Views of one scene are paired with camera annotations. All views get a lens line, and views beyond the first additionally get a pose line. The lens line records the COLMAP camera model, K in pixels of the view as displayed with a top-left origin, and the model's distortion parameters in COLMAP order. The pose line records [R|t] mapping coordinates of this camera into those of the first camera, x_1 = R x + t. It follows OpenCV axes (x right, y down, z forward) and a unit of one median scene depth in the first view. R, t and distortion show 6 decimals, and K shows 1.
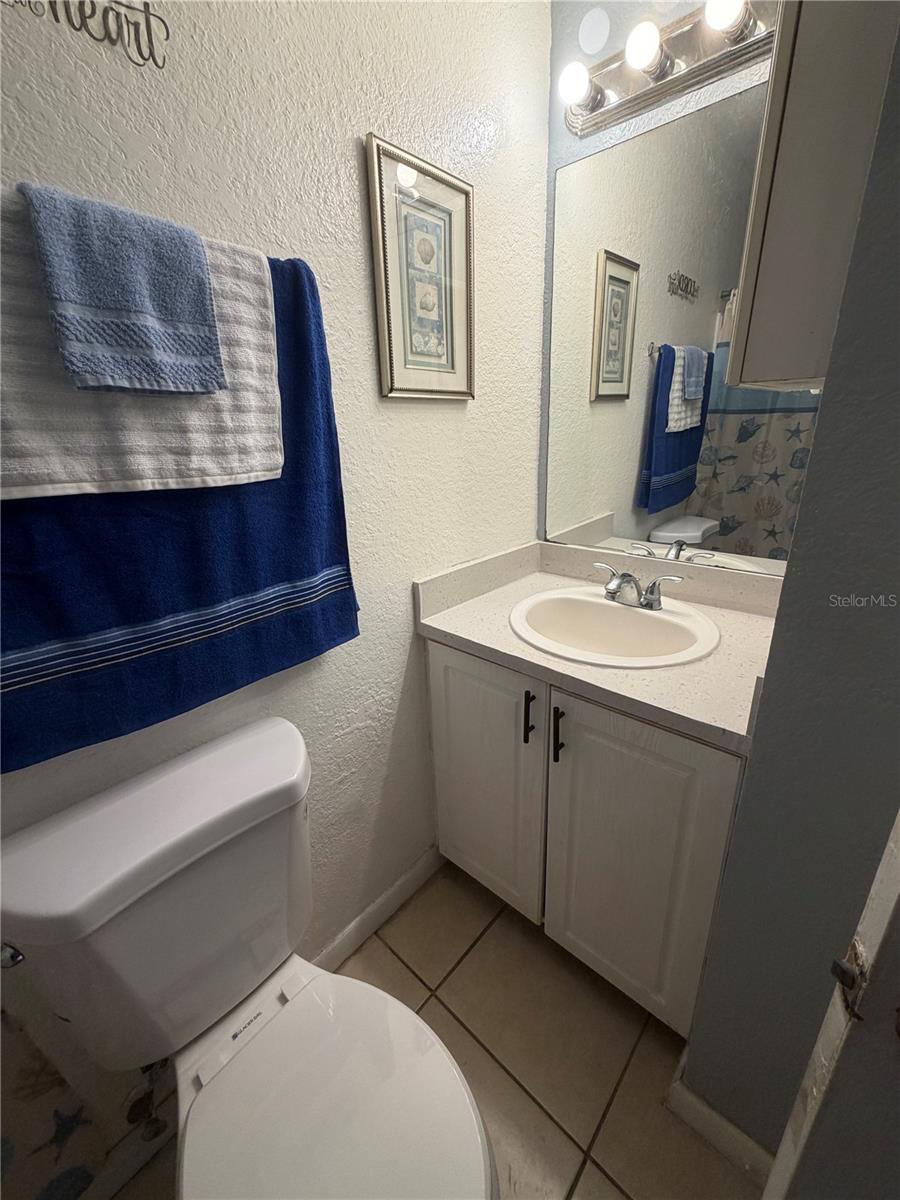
lens RADIAL K [[478.8, 0, 450.1], [0, 478.8, 598.8], [0, 0, 1]] dist [-0.000296, -0.000082]
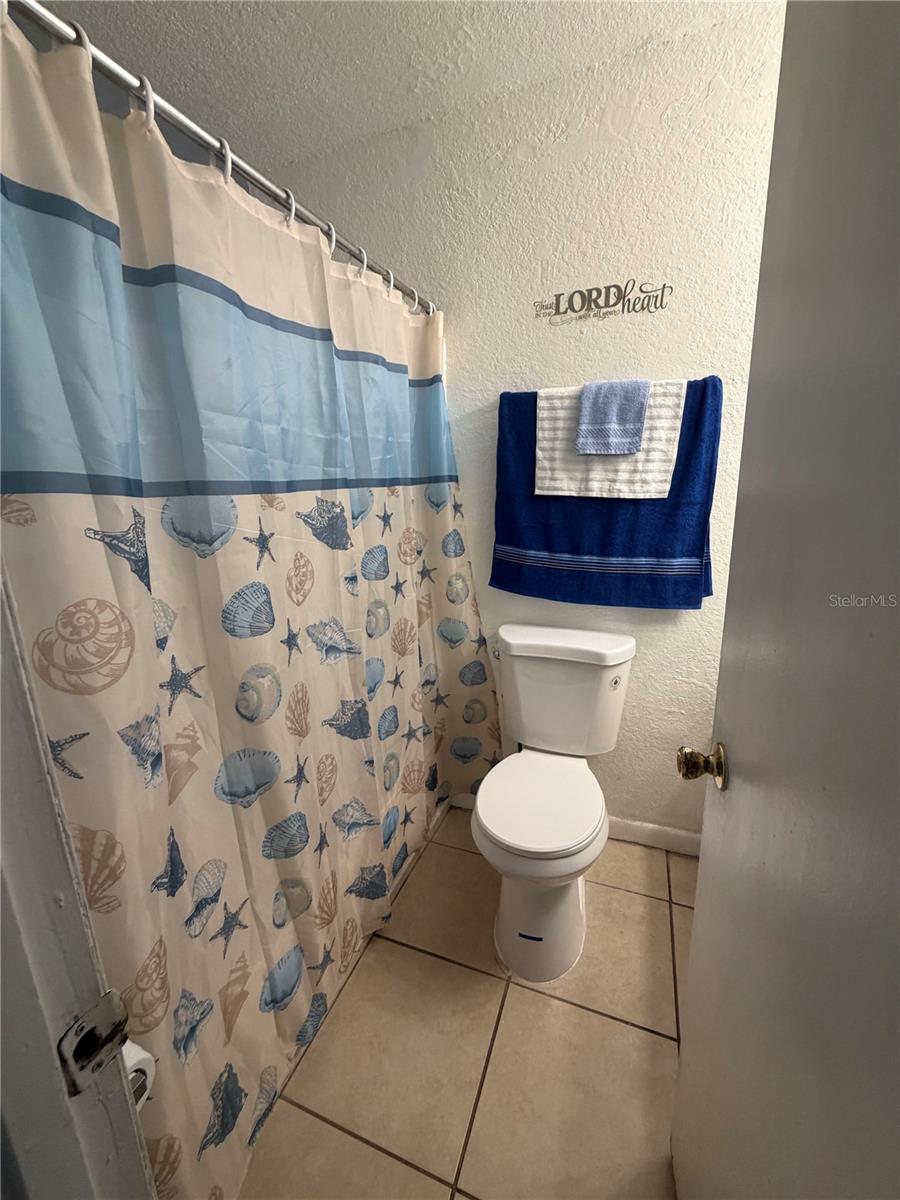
lens RADIAL K [[478.8, 0, 454.4], [0, 478.8, 597.3], [0, 0, 1]] dist [-0.000296, -0.000082]
pose [[0.368019, 0.239466, -0.898453, 1.212530], [-0.314229, 0.941448, 0.122213, 0.144062], [0.875113, 0.237344, 0.421718, -0.402193]]
